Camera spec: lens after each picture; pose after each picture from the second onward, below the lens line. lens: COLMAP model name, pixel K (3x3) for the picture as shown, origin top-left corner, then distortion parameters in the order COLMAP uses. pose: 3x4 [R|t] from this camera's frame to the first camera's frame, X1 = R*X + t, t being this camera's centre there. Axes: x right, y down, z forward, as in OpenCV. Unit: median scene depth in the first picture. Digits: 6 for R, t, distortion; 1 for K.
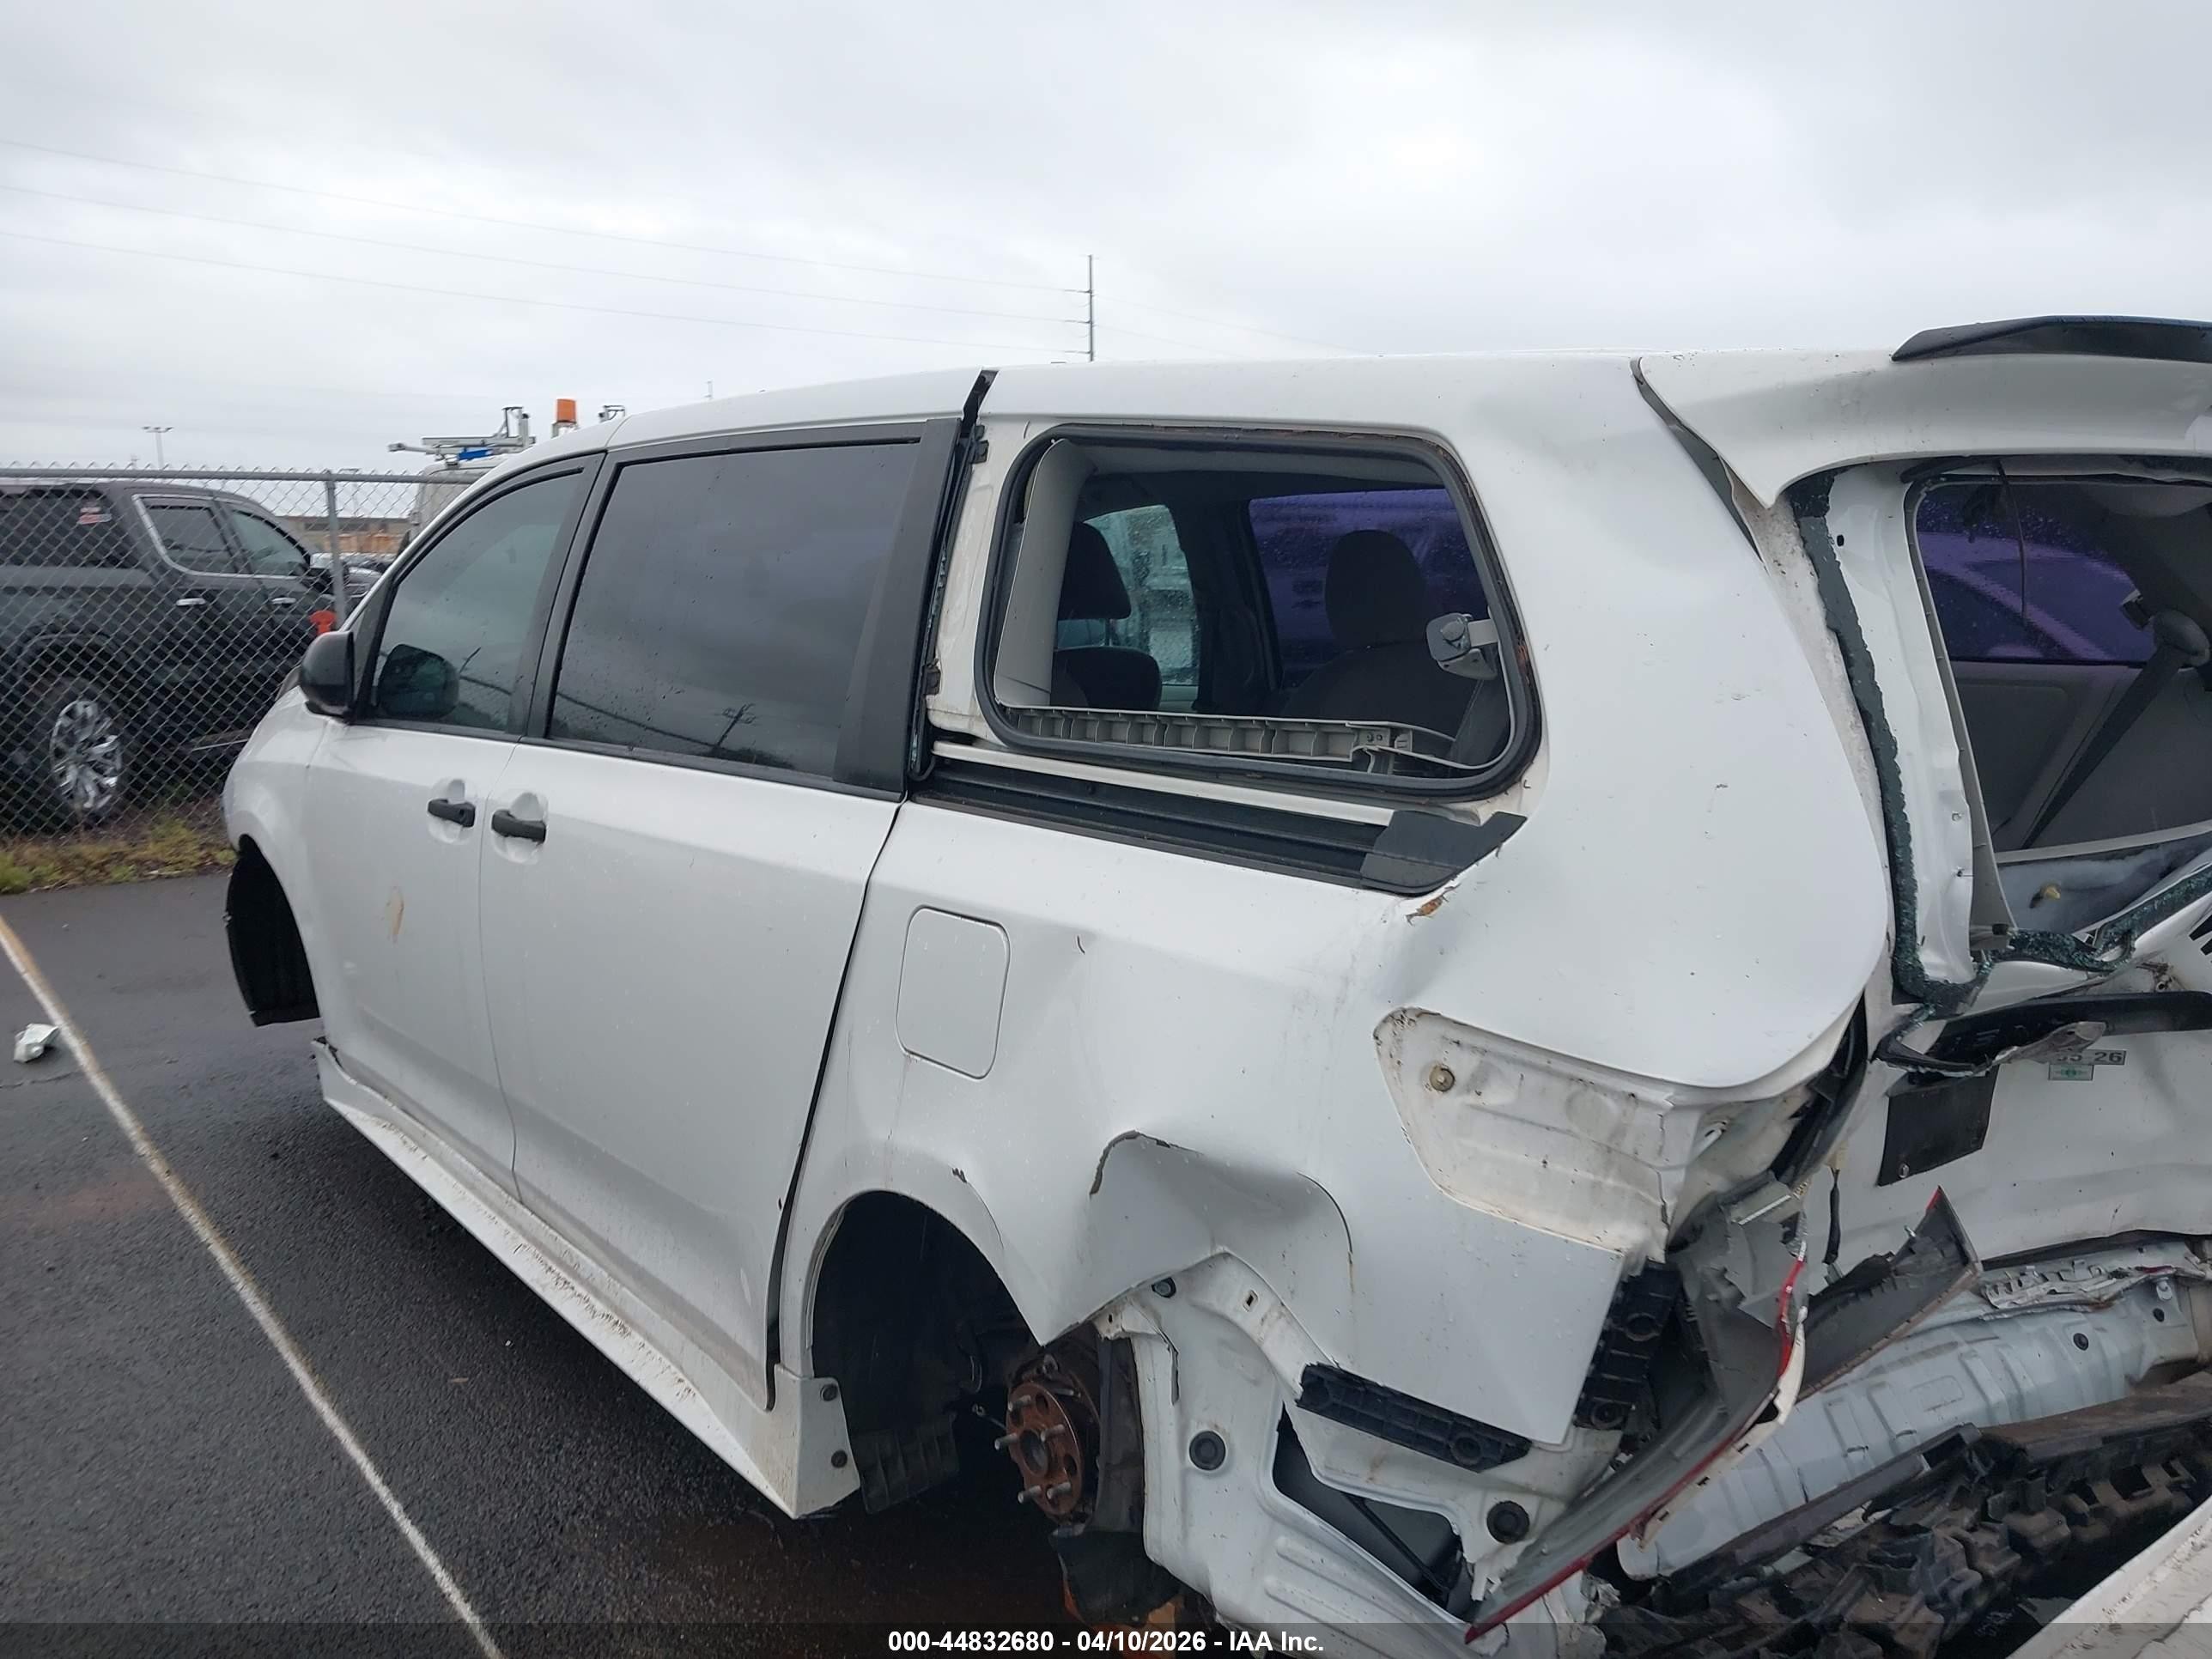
lens RADIAL K [[1772.5, 0, 1106.0], [0, 1772.5, 829.5], [0, 0, 1]] dist [0.119368, -0.372664]
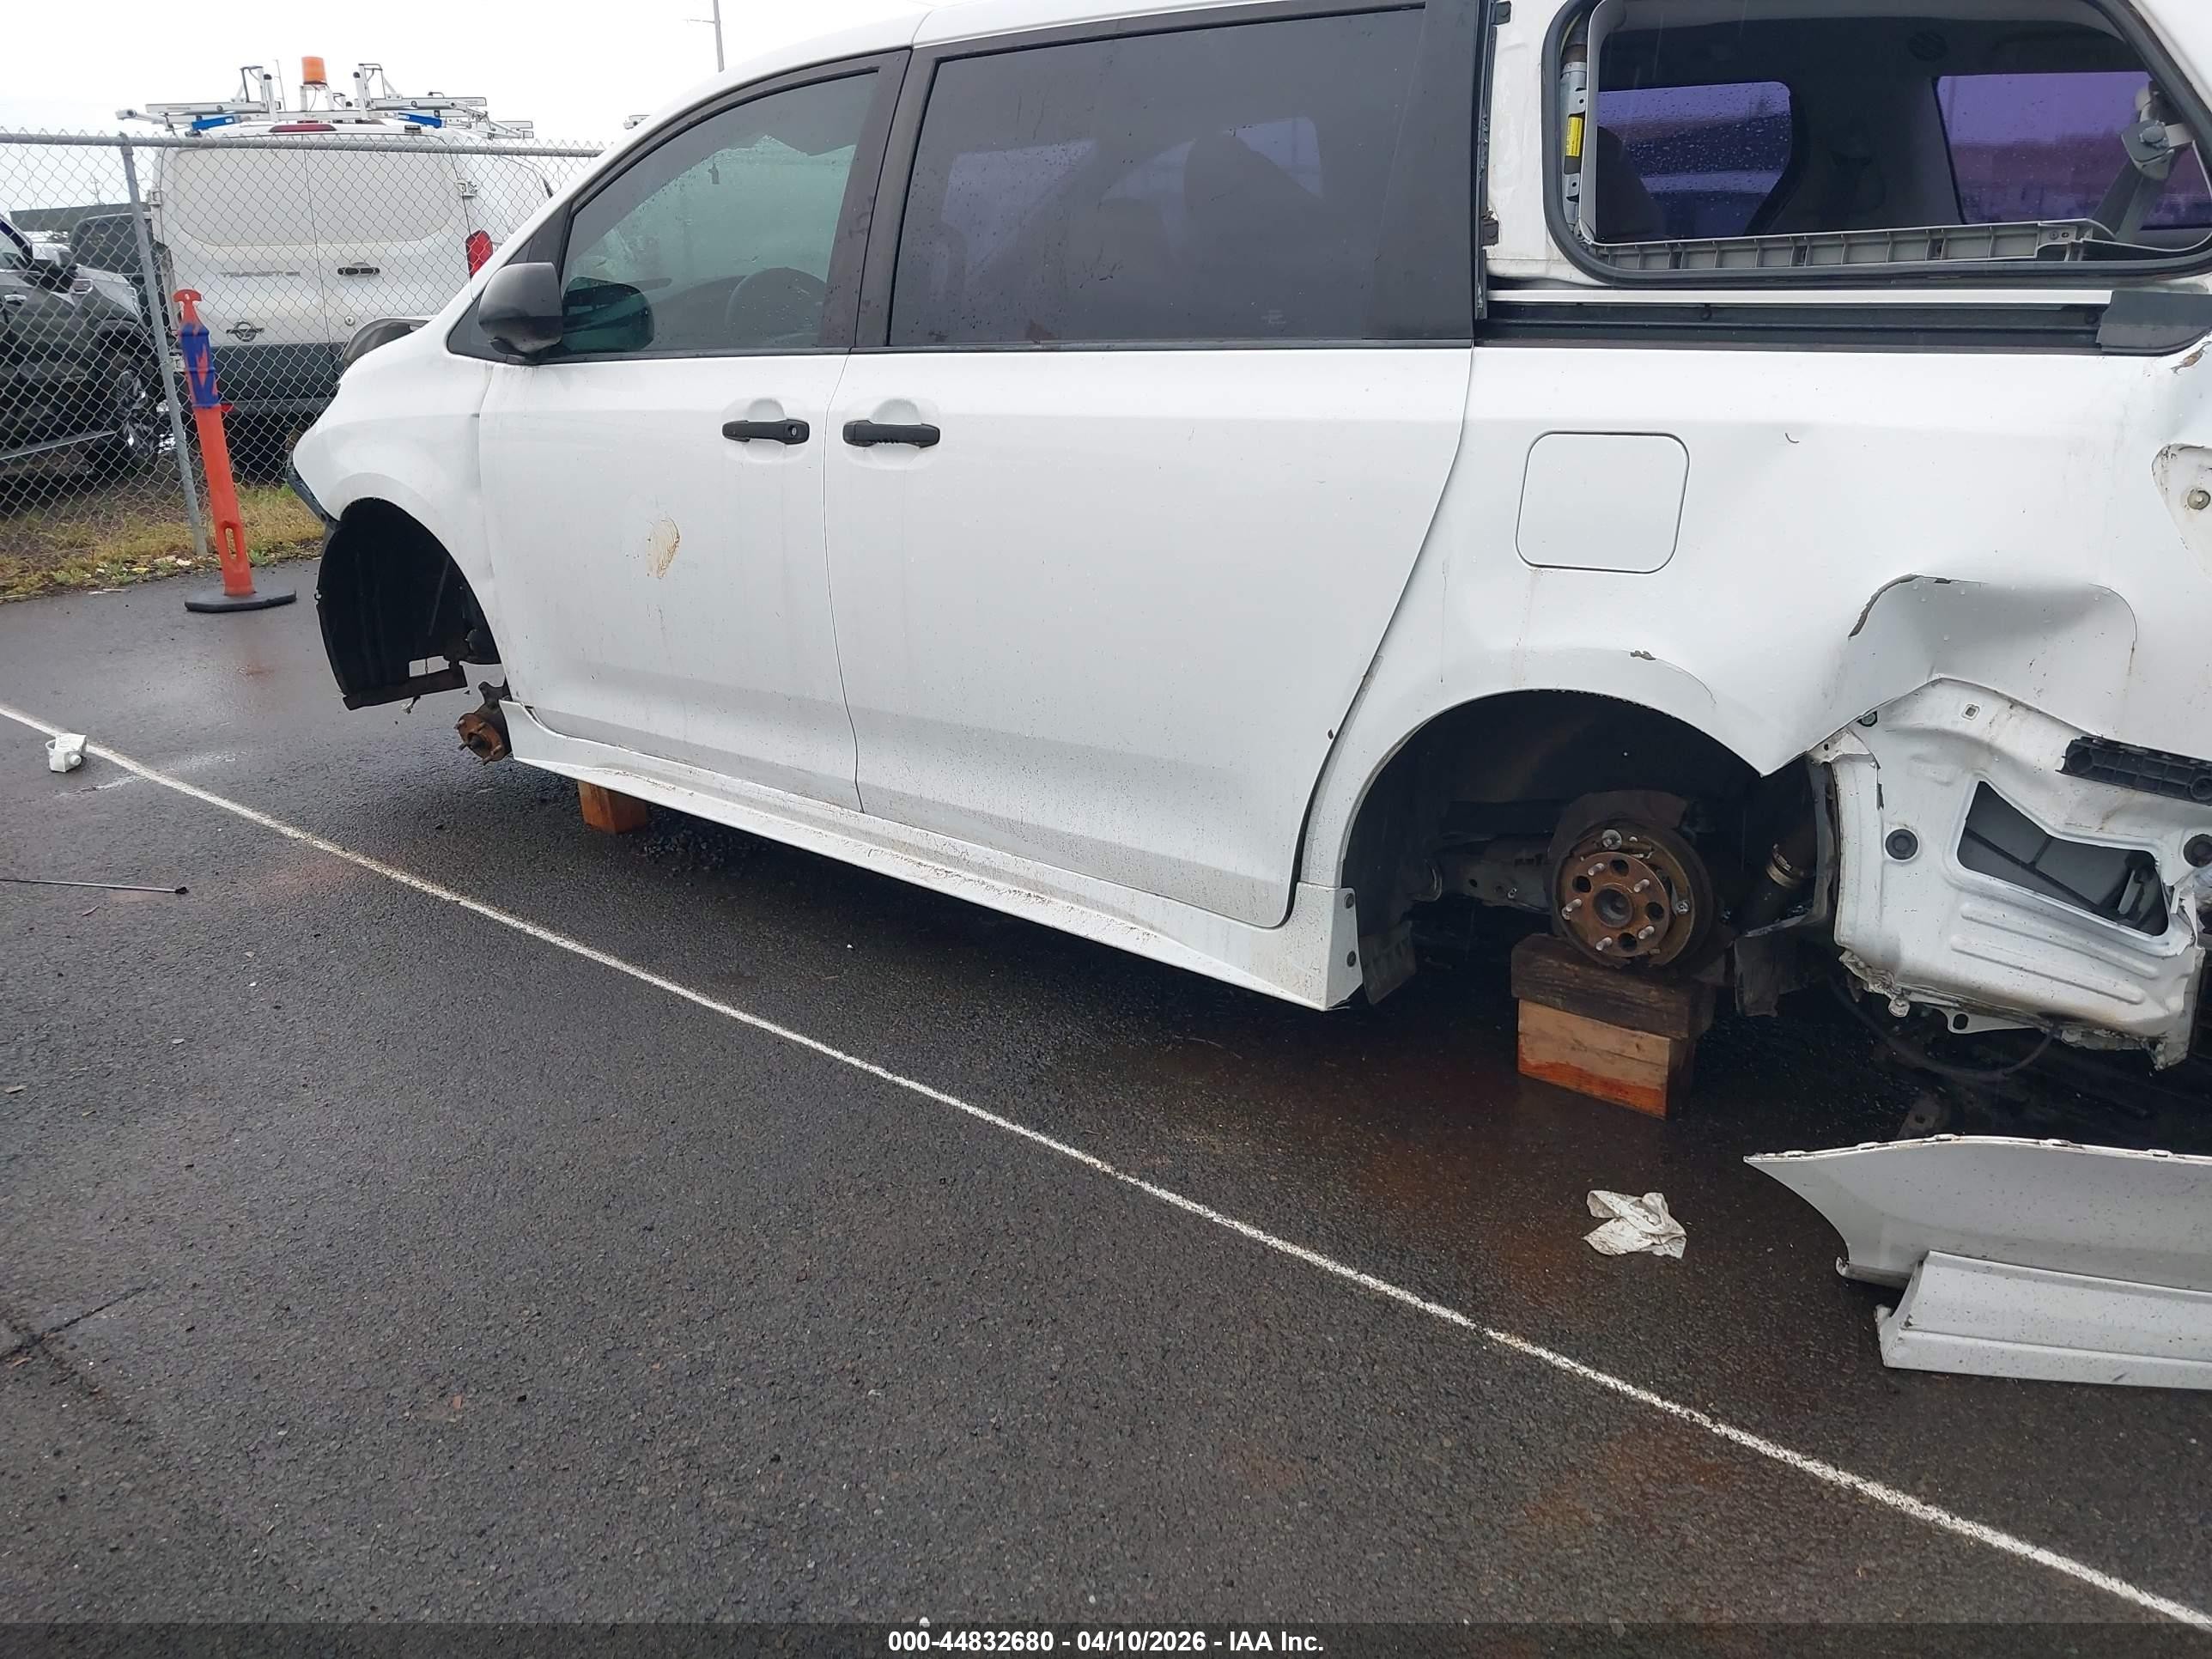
lens RADIAL K [[1795.9, 0, 1095.5], [0, 1795.9, 852.6], [0, 0, 1]] dist [0.004170, -0.009515]
pose [[0.980834, -0.087976, 0.173852, -0.566236], [0.056714, 0.982533, 0.177233, 0.081269], [-0.186408, -0.163976, 0.968692, -0.079679]]
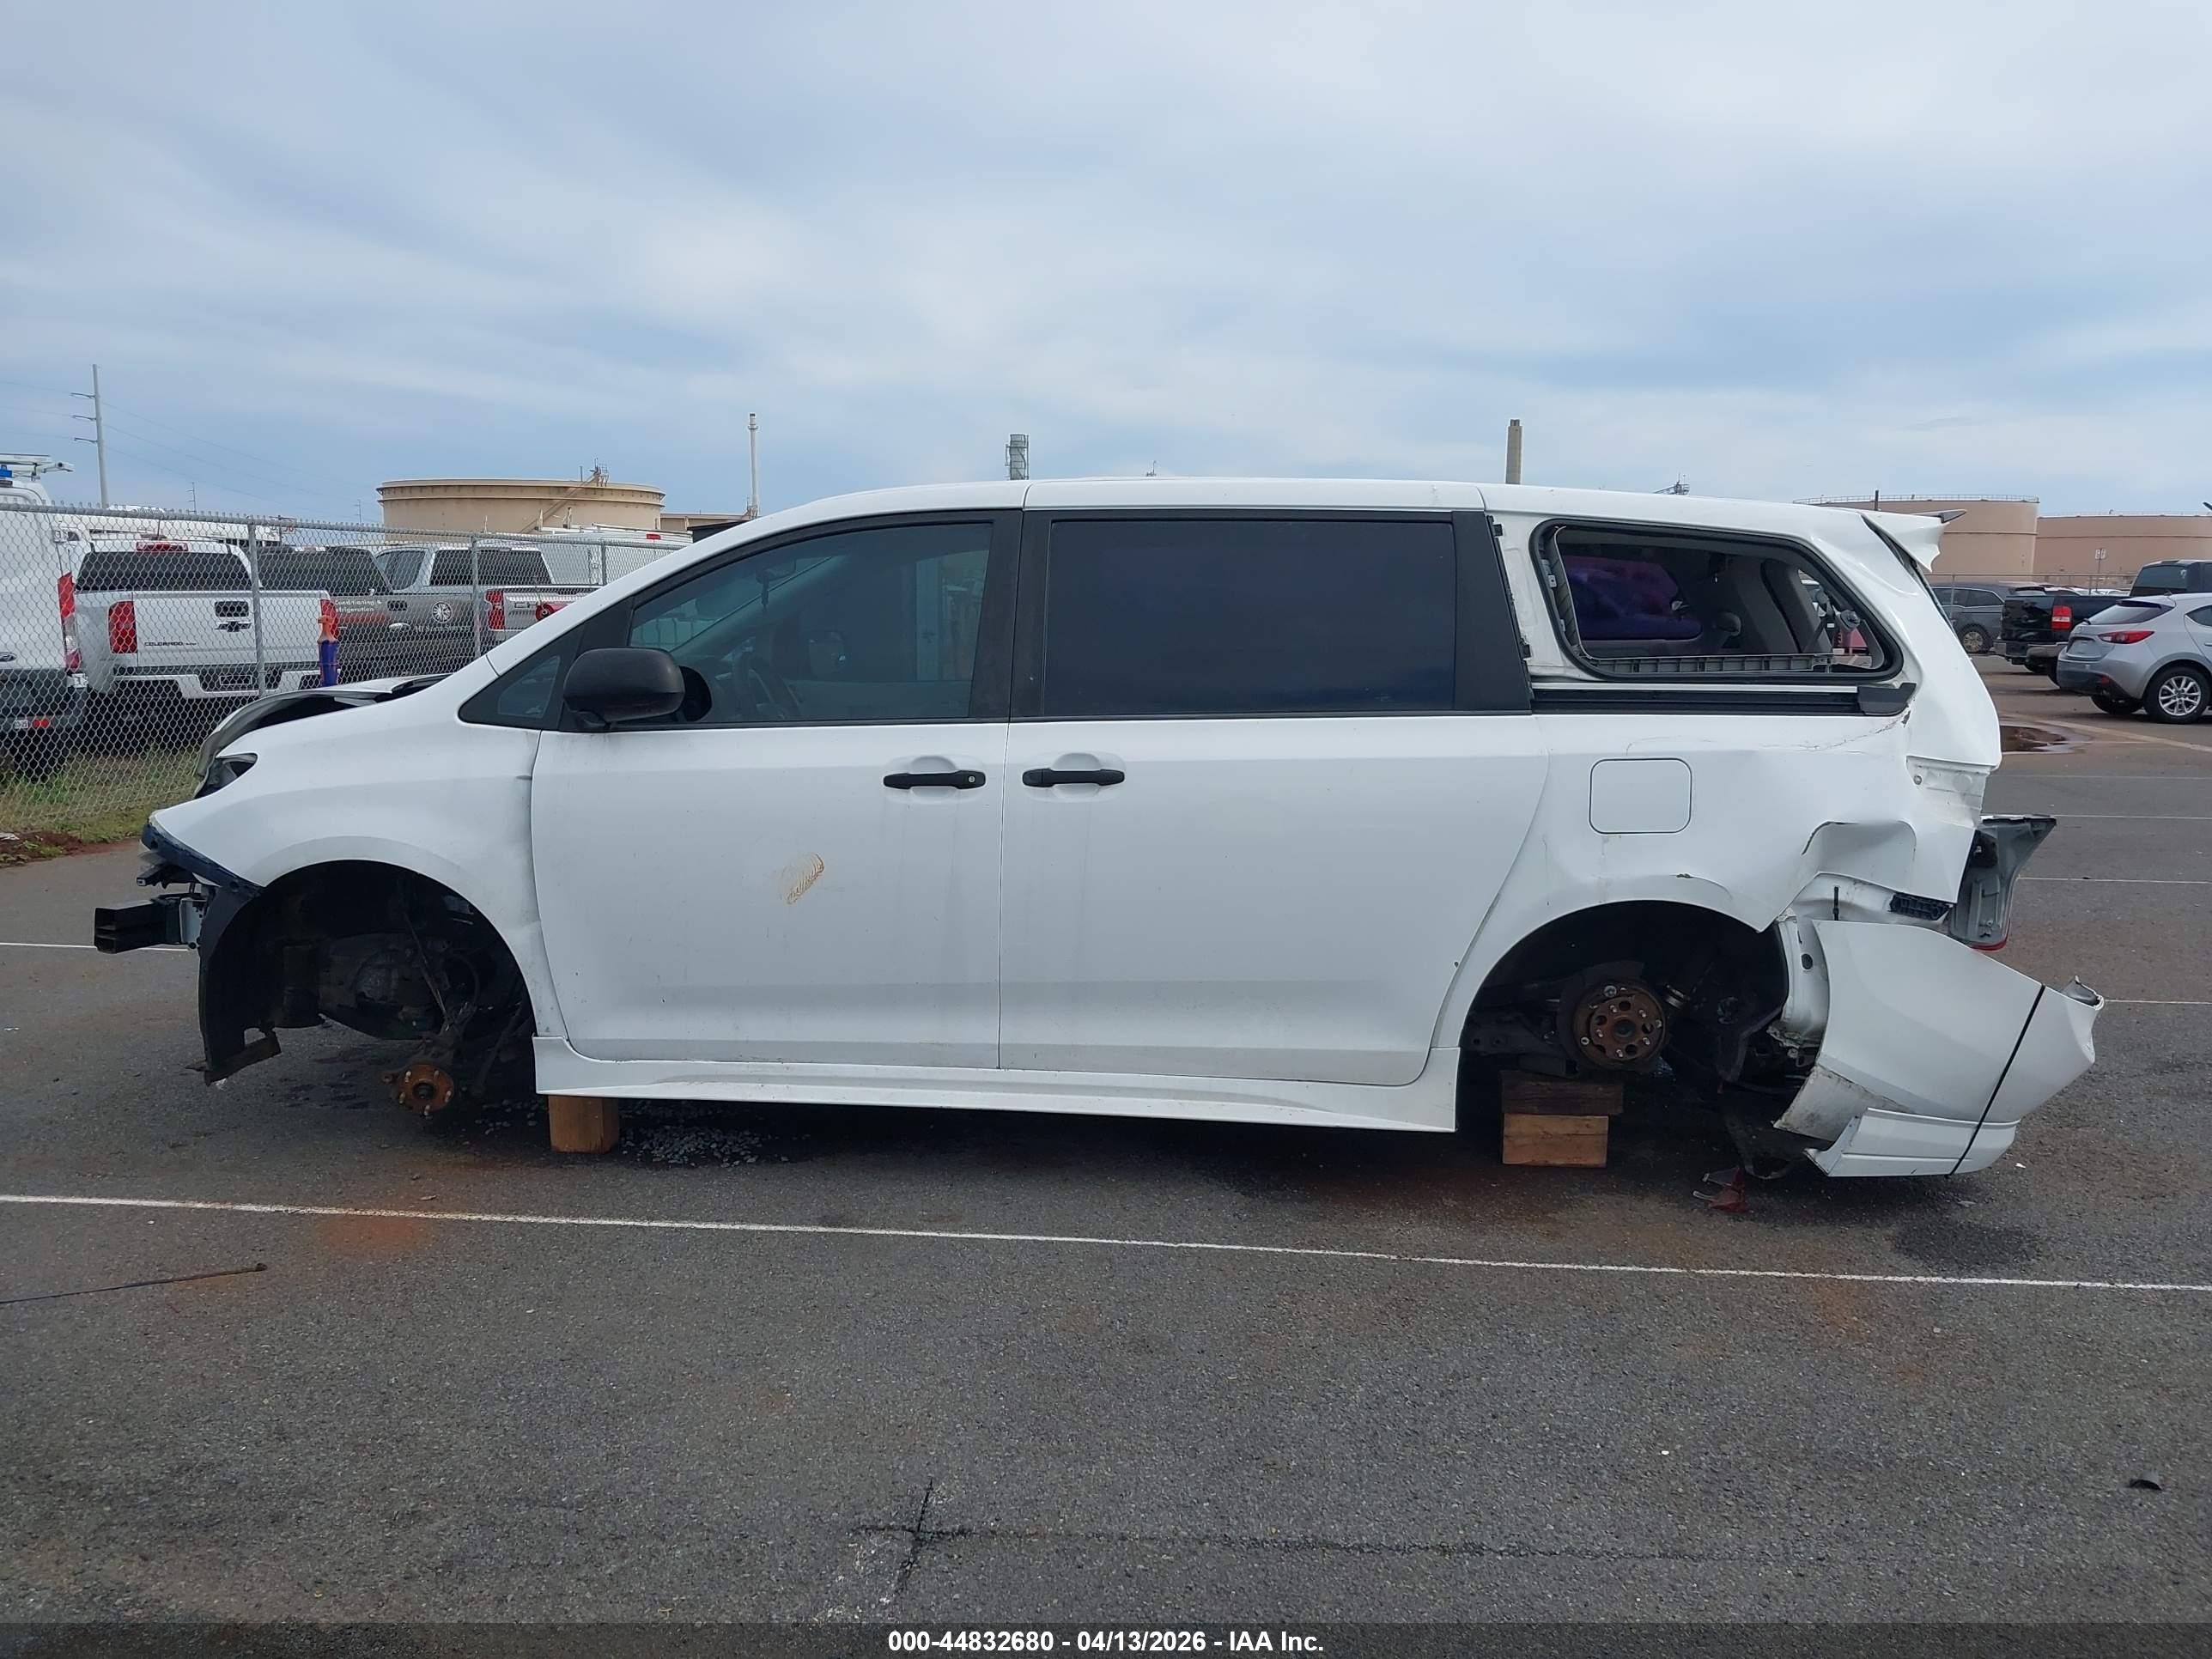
lens RADIAL K [[1782.8, 0, 1119.6], [0, 1782.8, 819.2], [0, 0, 1]] dist [0.011139, -0.007094]
pose [[0.682010, -0.095568, 0.725072, -1.820734], [0.107733, 0.993738, 0.029645, -0.008129], [-0.723365, 0.057895, 0.688035, 0.013303]]
